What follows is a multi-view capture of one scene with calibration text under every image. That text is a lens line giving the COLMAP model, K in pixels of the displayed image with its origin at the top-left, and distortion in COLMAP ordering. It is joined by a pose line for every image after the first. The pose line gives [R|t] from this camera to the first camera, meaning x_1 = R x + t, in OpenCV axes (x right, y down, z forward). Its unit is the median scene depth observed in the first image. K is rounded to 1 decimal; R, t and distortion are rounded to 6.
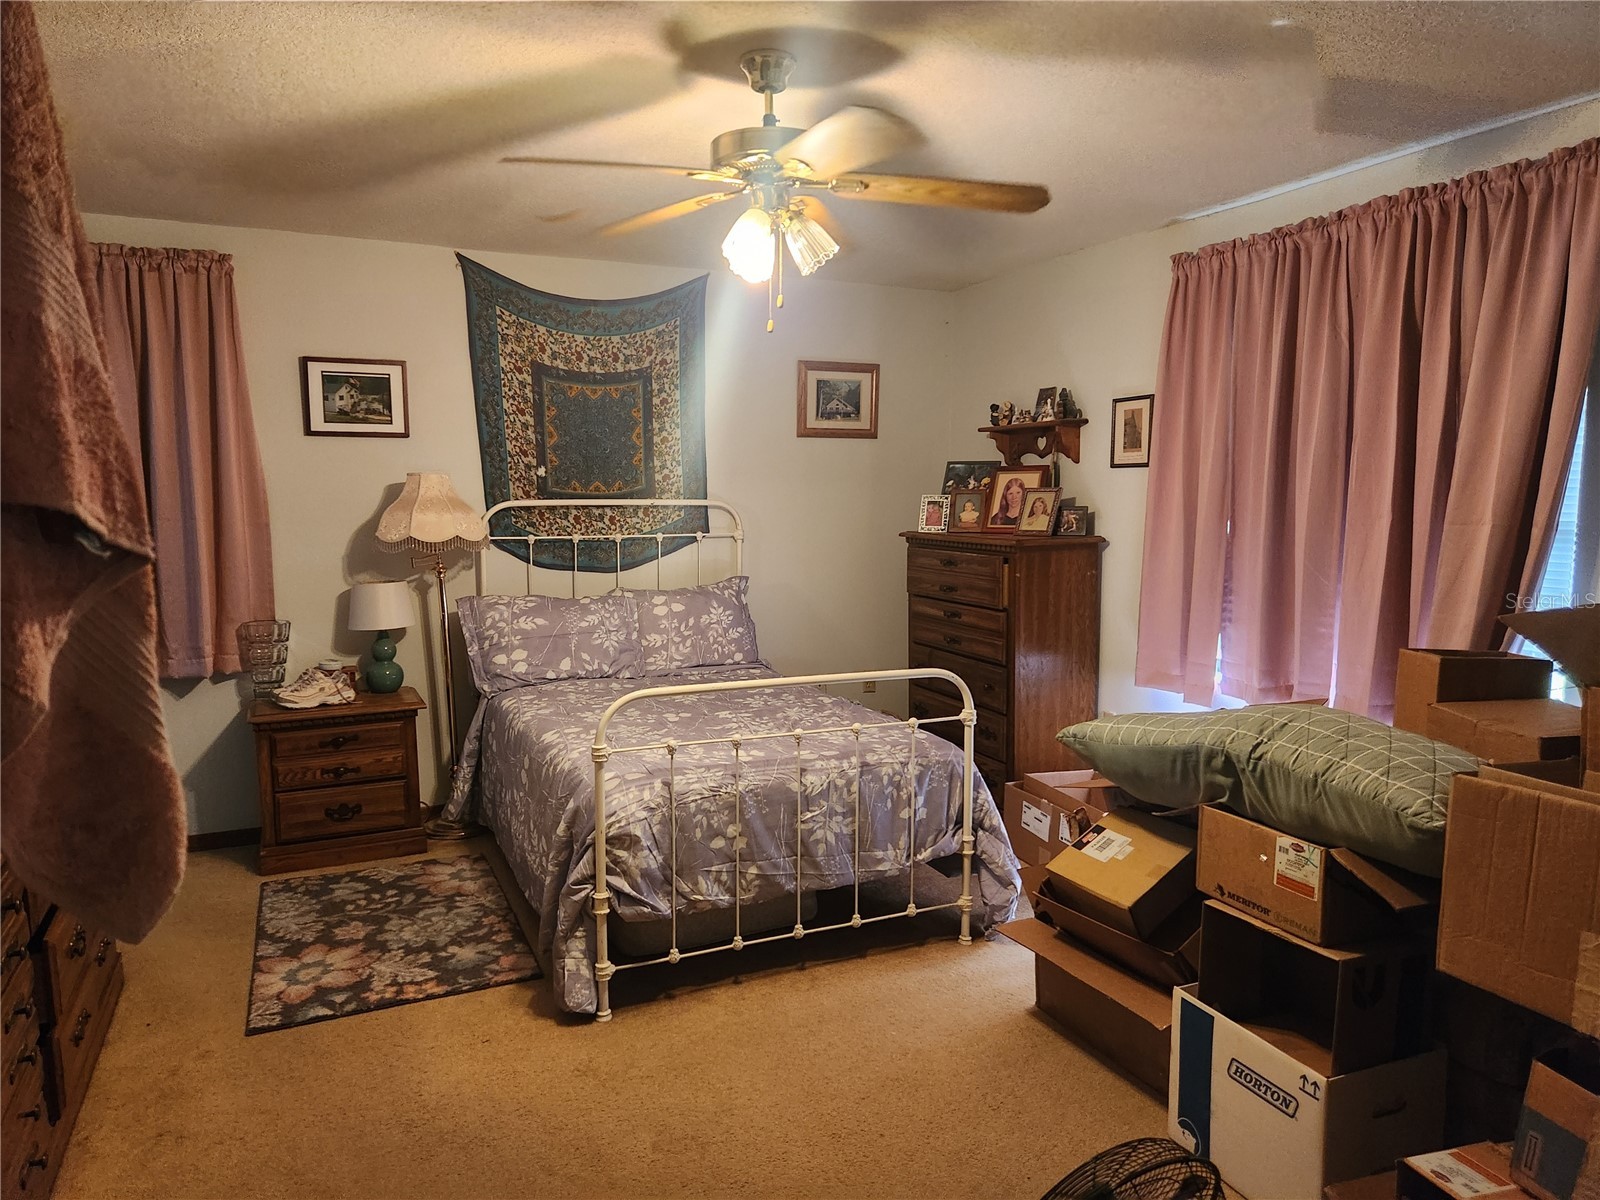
lens RADIAL K [[1057.4, 0, 794.0], [0, 1057.4, 598.4], [0, 0, 1]] dist [0.044872, -0.001293]
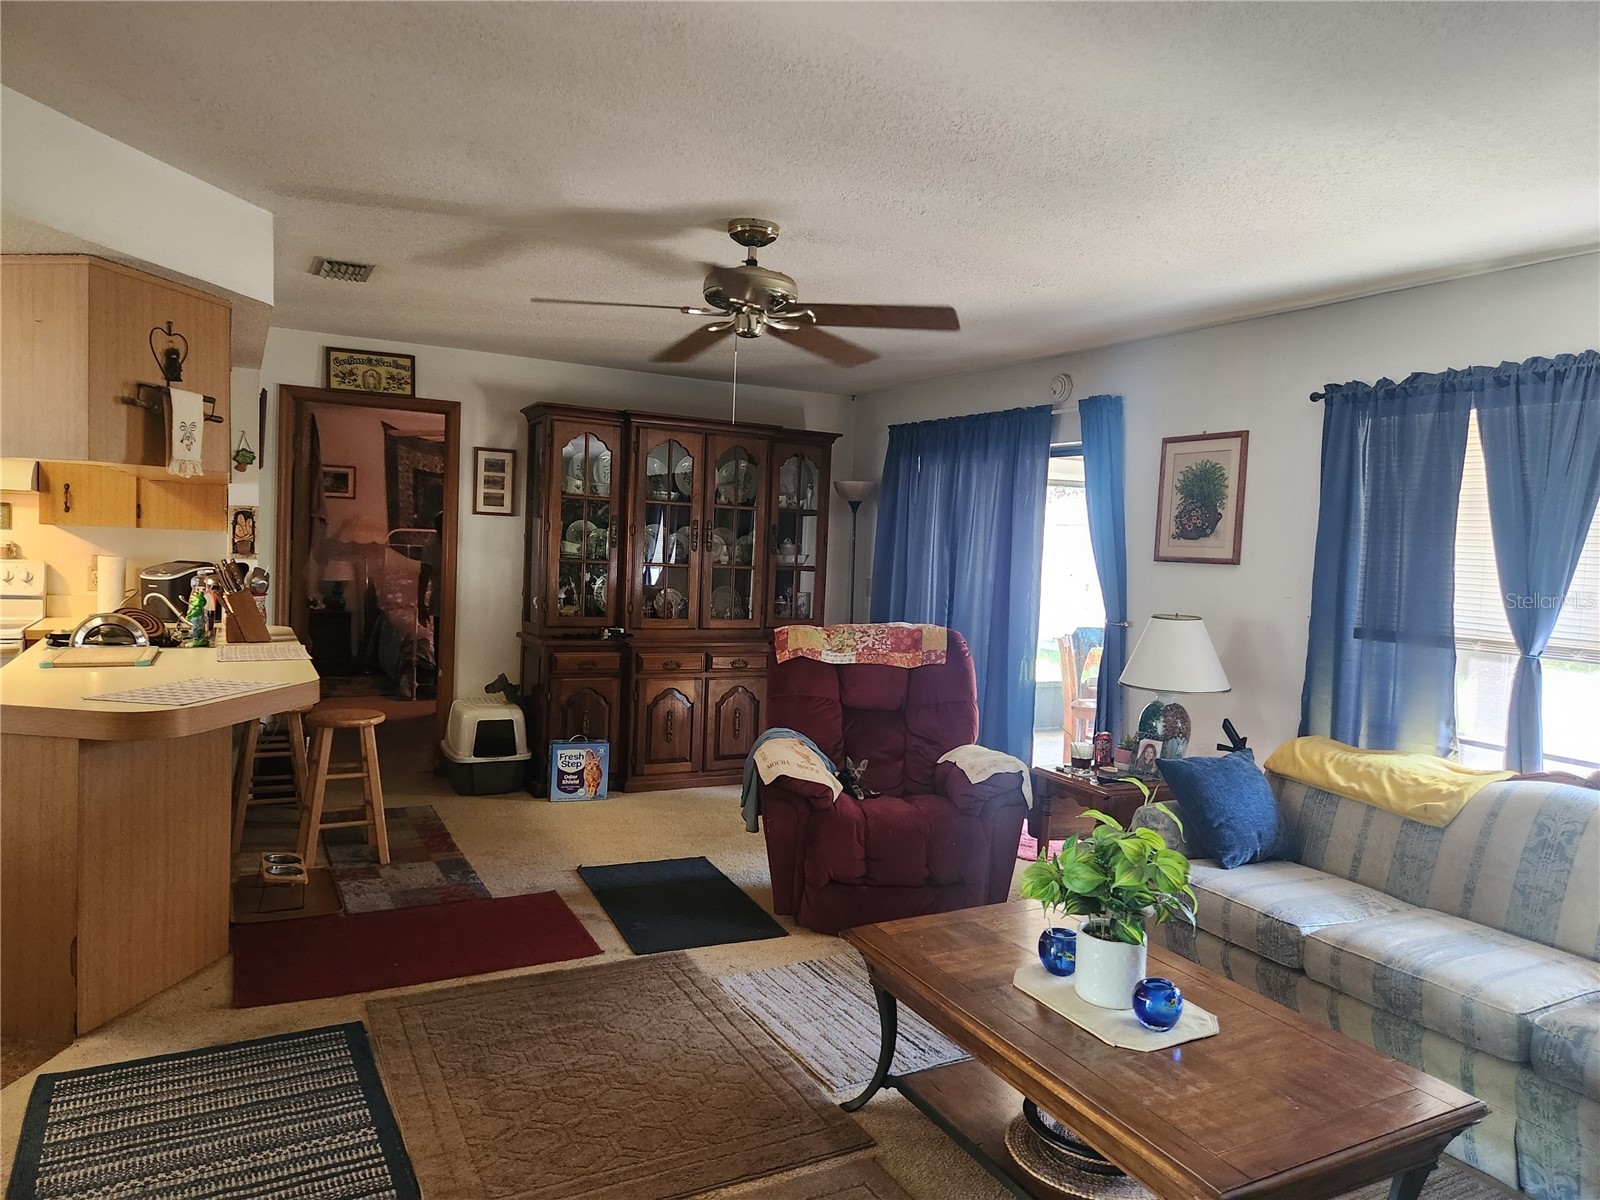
lens RADIAL K [[1057.4, 0, 794.0], [0, 1057.4, 598.4], [0, 0, 1]] dist [0.044872, -0.001293]
pose [[0.998115, 0.034019, 0.051076, 0.477536], [-0.030346, 0.997011, -0.071056, 0.198070], [-0.053340, 0.069372, 0.996164, -1.338842]]
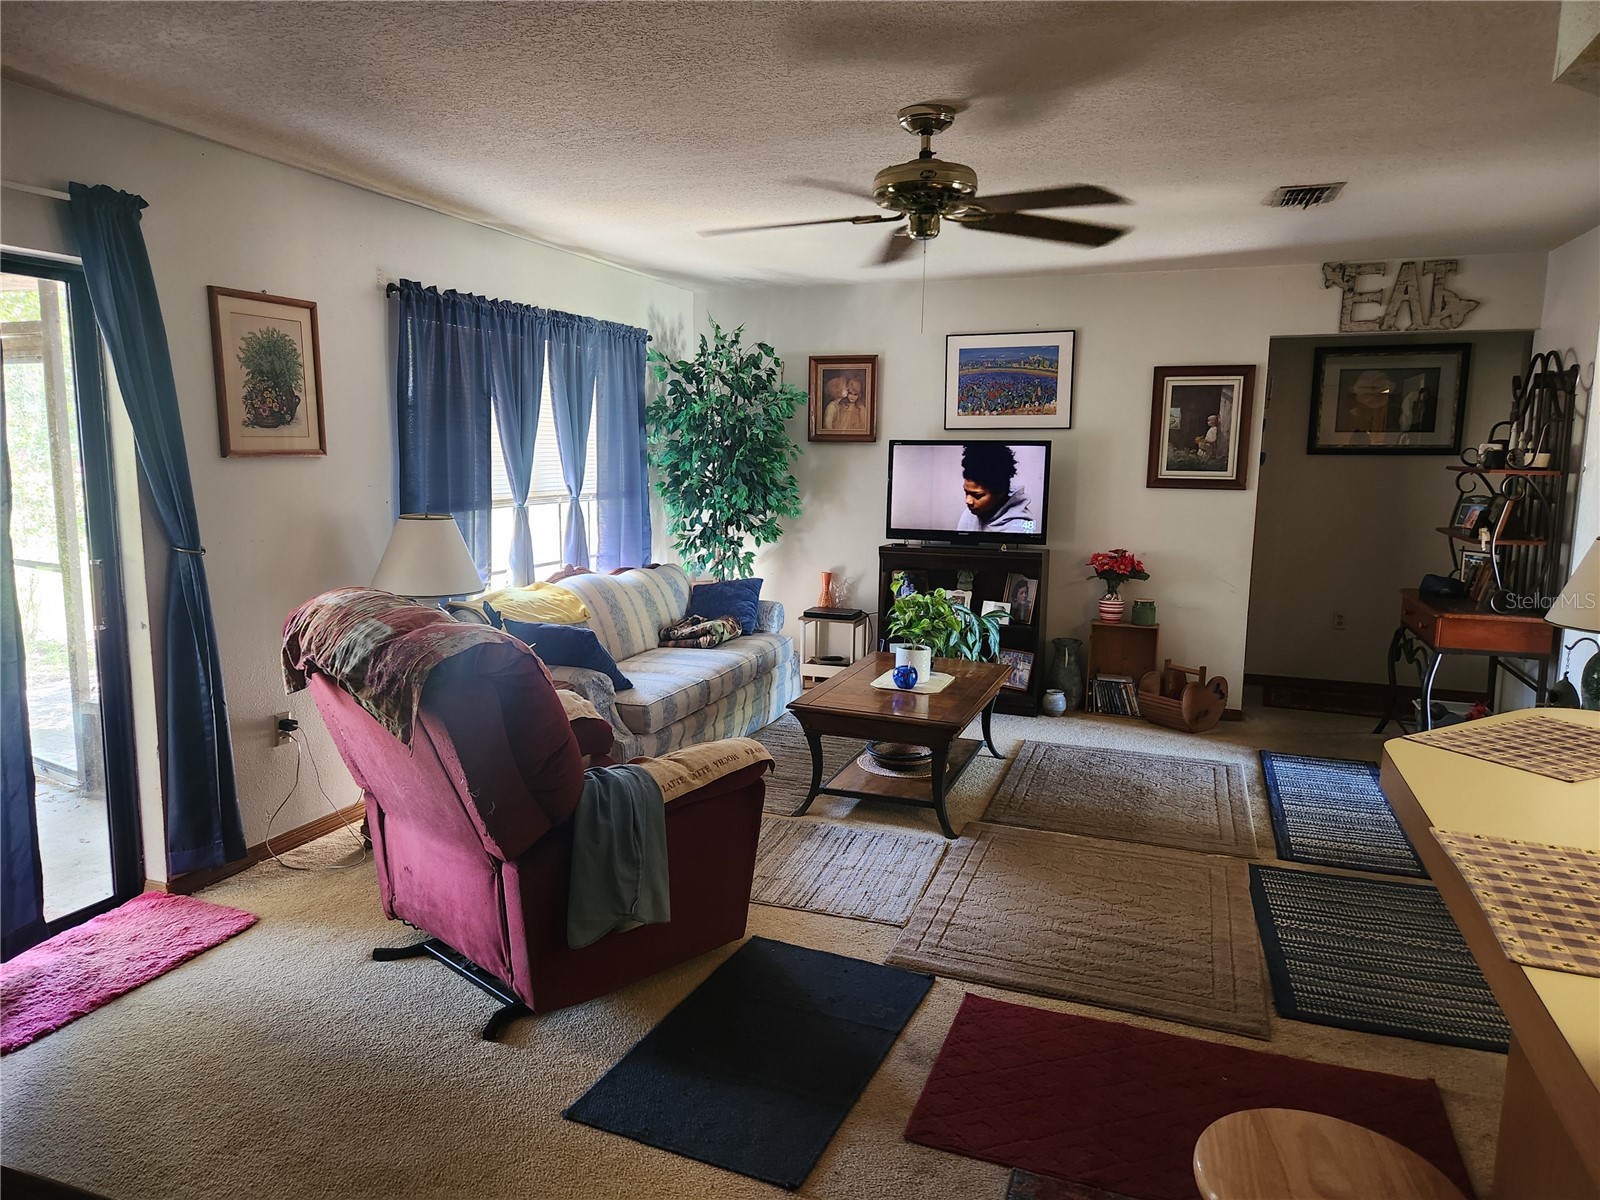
lens RADIAL K [[1057.4, 0, 794.0], [0, 1057.4, 598.4], [0, 0, 1]] dist [0.044872, -0.001293]
pose [[-0.699984, -0.119382, 0.704110, -0.362518], [0.076929, 0.967588, 0.240533, -0.140894], [-0.710003, 0.222536, -0.668112, 1.076673]]
